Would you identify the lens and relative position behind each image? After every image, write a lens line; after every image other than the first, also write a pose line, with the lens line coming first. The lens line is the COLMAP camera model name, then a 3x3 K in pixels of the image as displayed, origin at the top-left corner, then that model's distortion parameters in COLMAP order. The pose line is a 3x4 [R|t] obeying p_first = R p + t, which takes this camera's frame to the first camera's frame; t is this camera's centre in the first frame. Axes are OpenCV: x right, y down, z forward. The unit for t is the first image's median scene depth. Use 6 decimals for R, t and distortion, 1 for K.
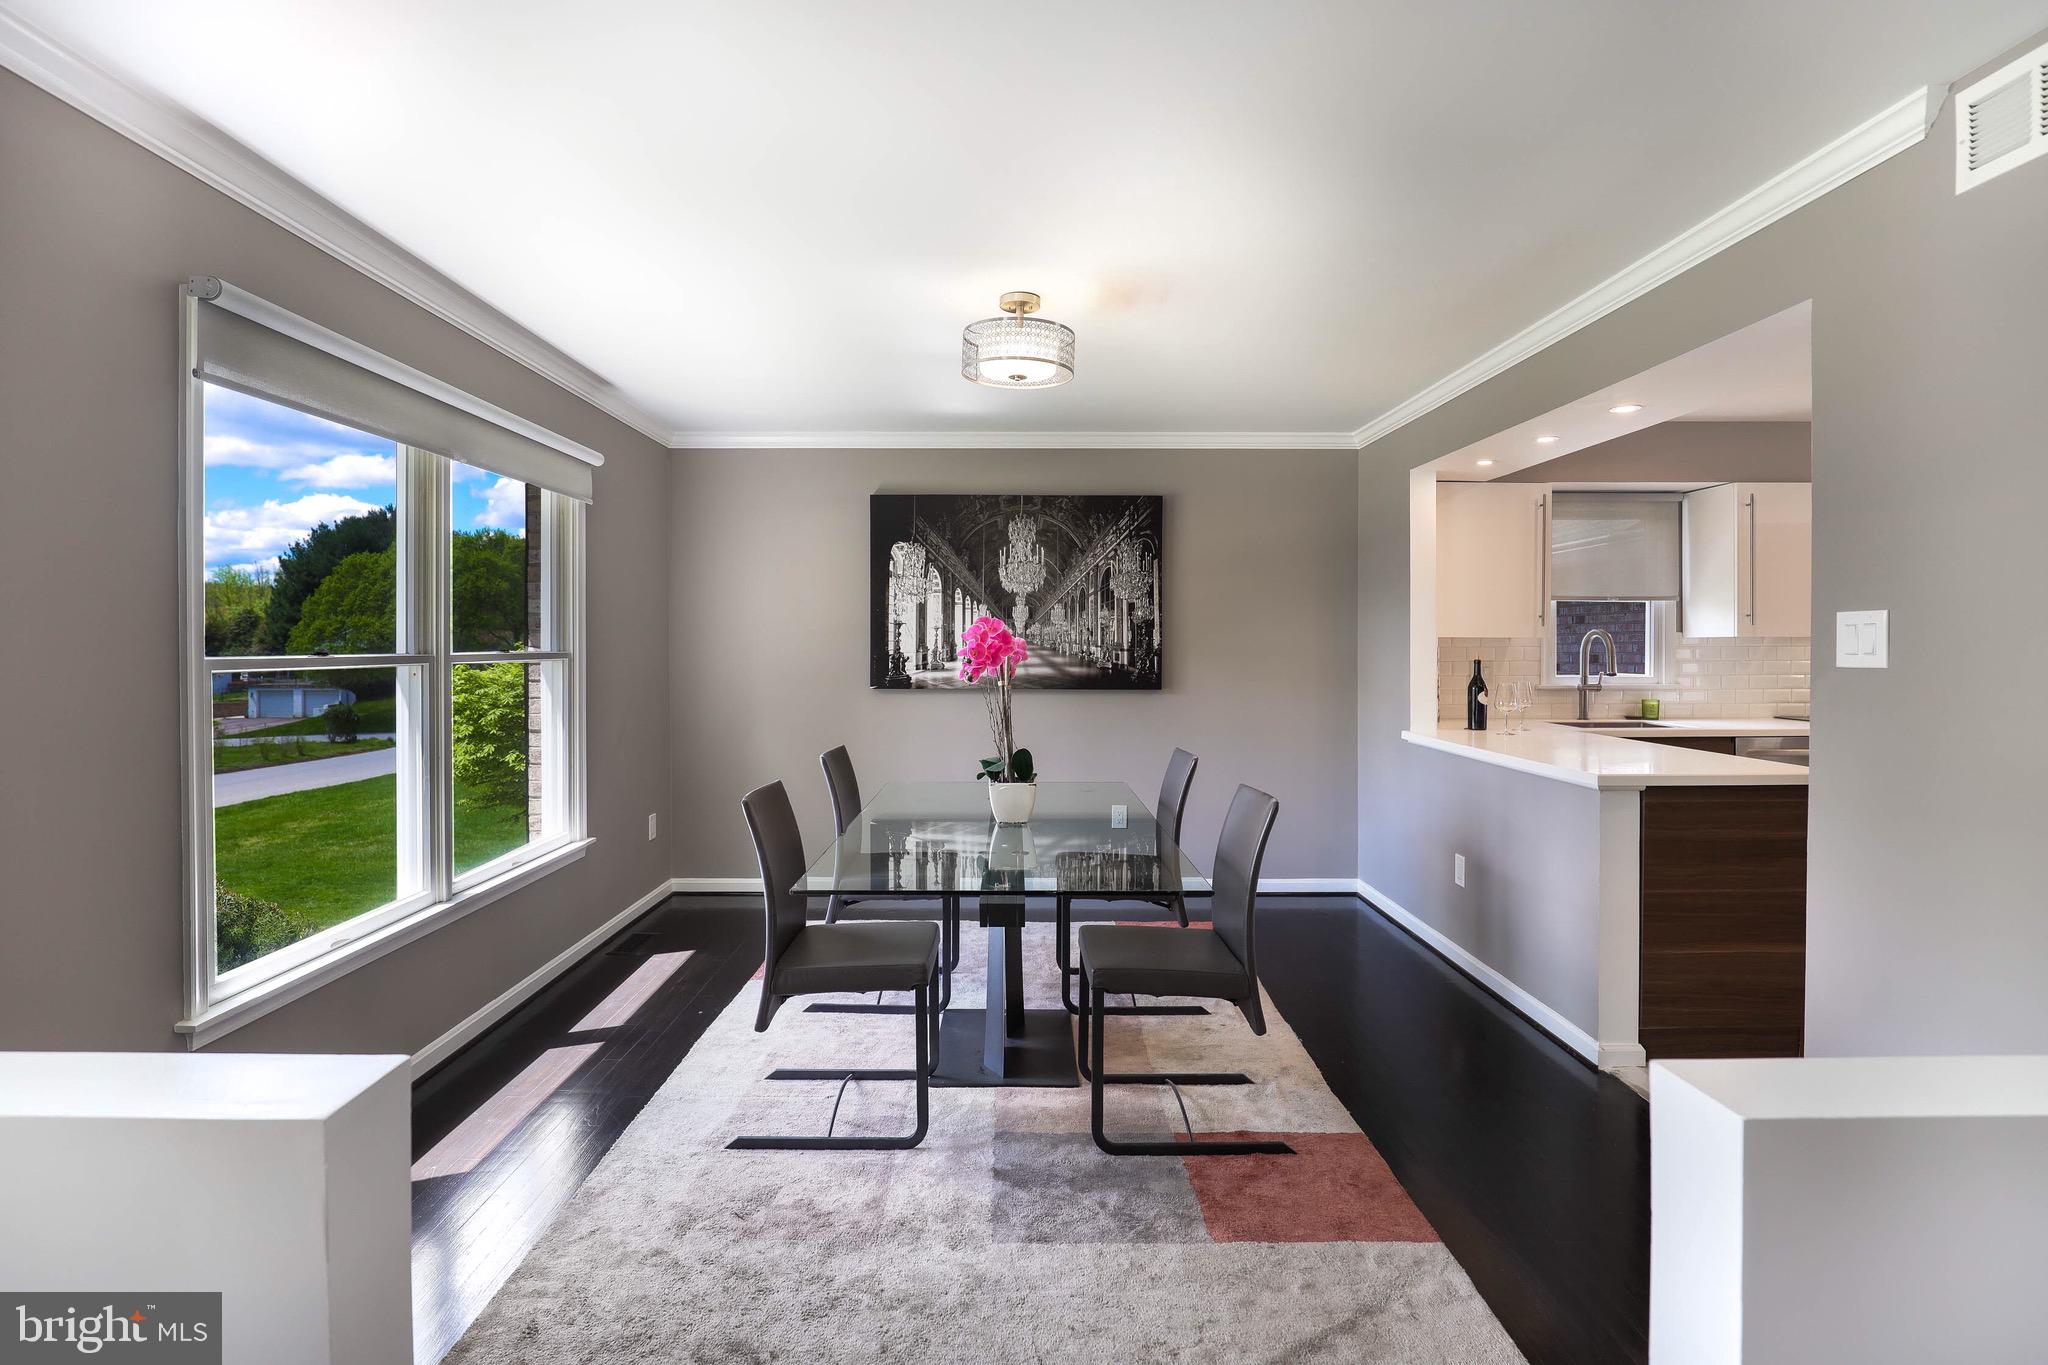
lens RADIAL K [[955.1, 0, 1017.3], [0, 955.1, 667.7], [0, 0, 1]] dist [-0.022031, 0.000275]
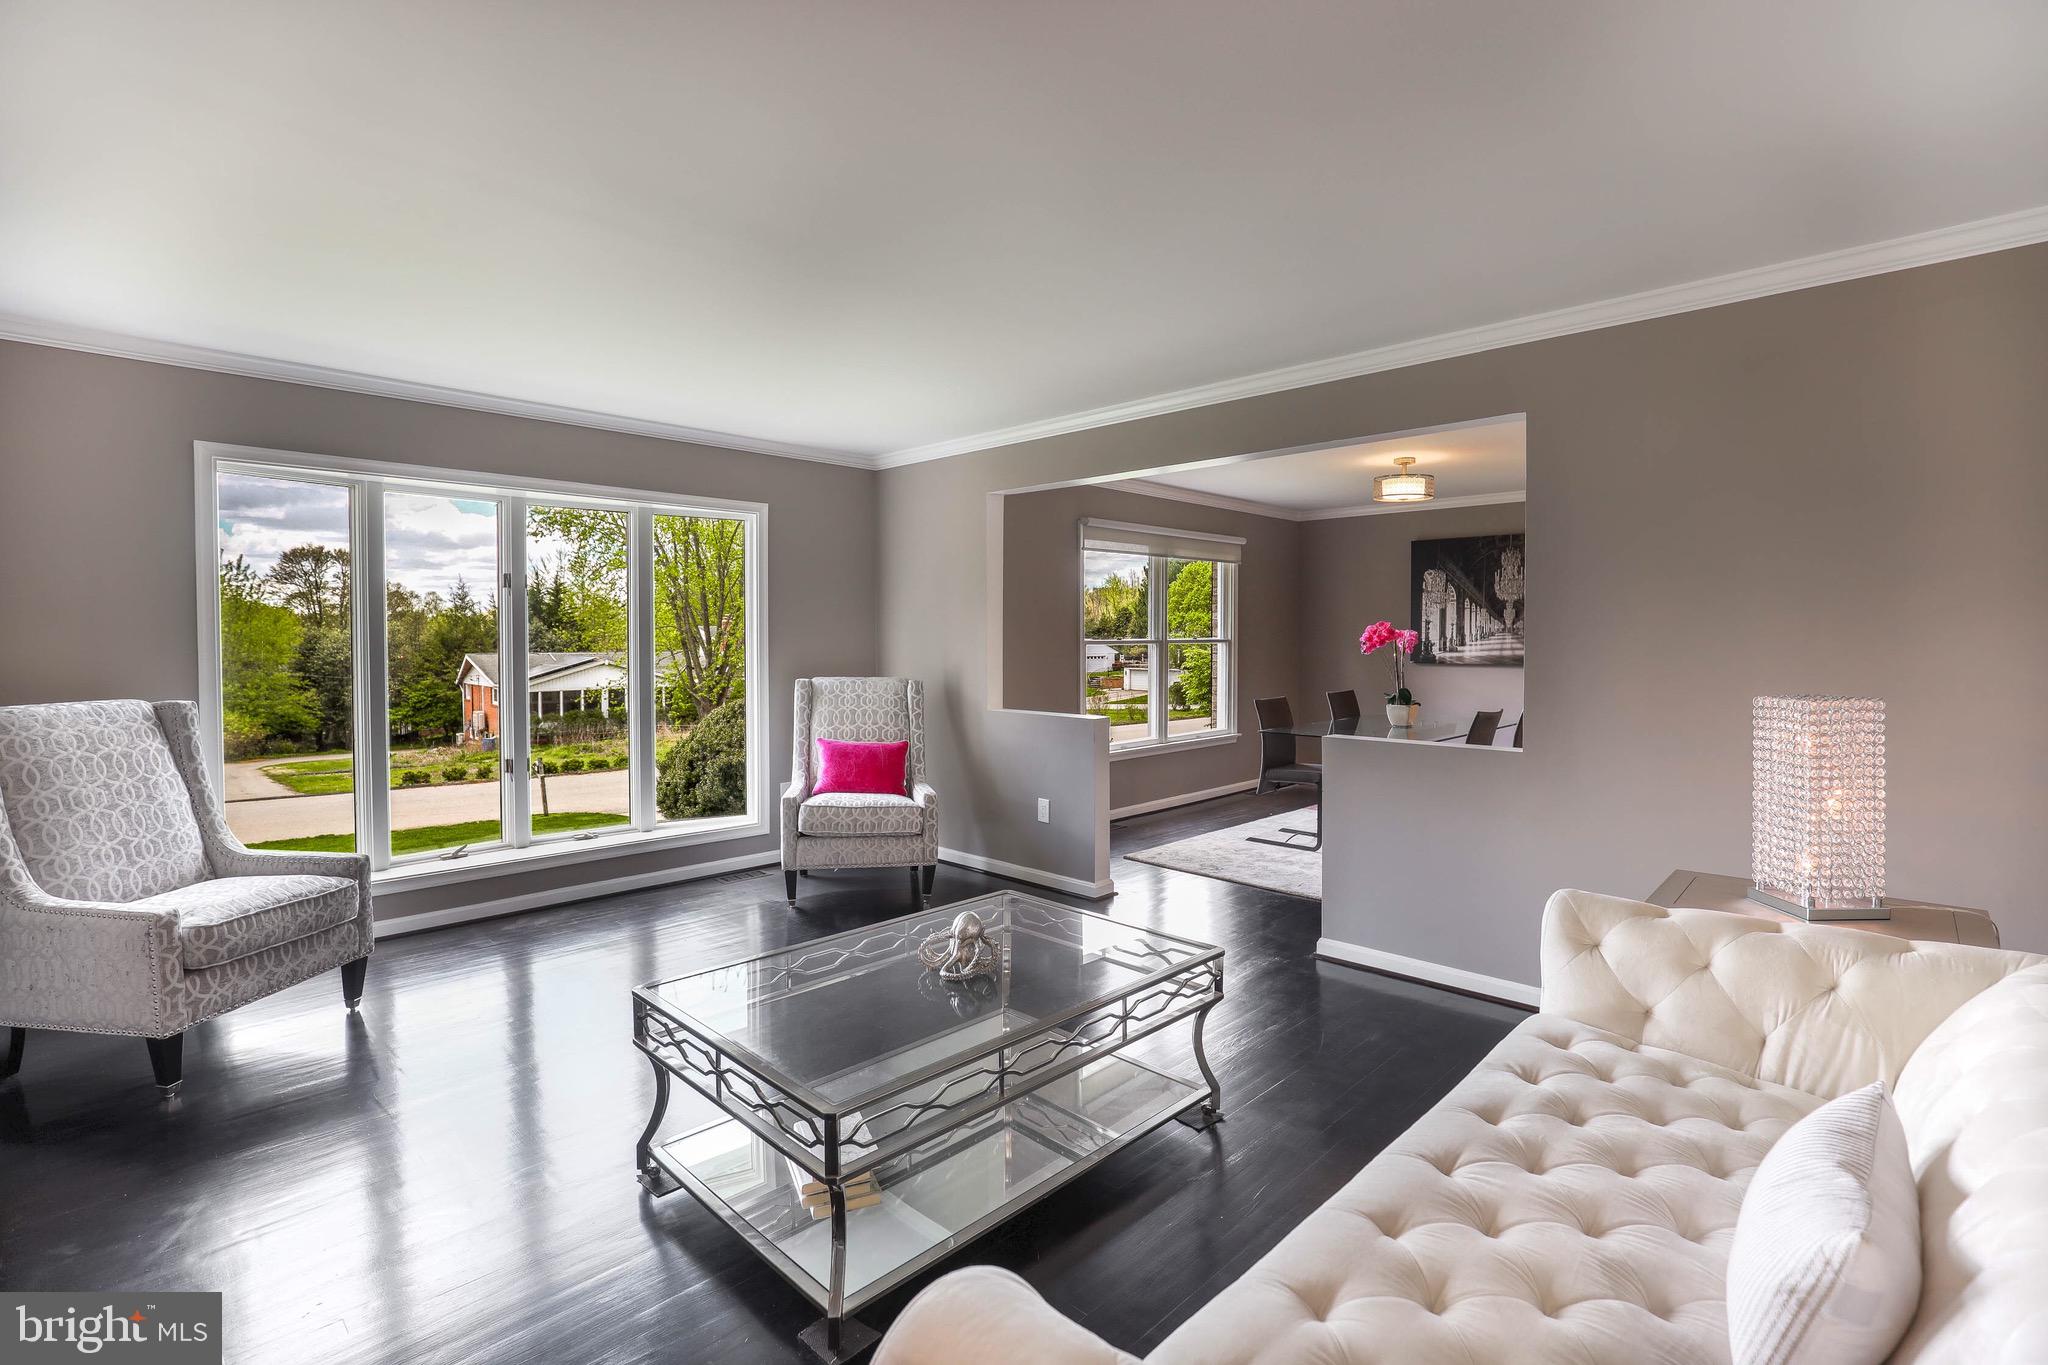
lens RADIAL K [[939.5, 0, 1033.2], [0, 939.5, 646.1], [0, 0, 1]] dist [-0.000733, 0.000032]
pose [[0.708846, 0.010185, -0.705289, 0.507917], [-0.019107, 0.999806, -0.004765, 0.013816], [0.705104, 0.016854, 0.708903, -0.558151]]
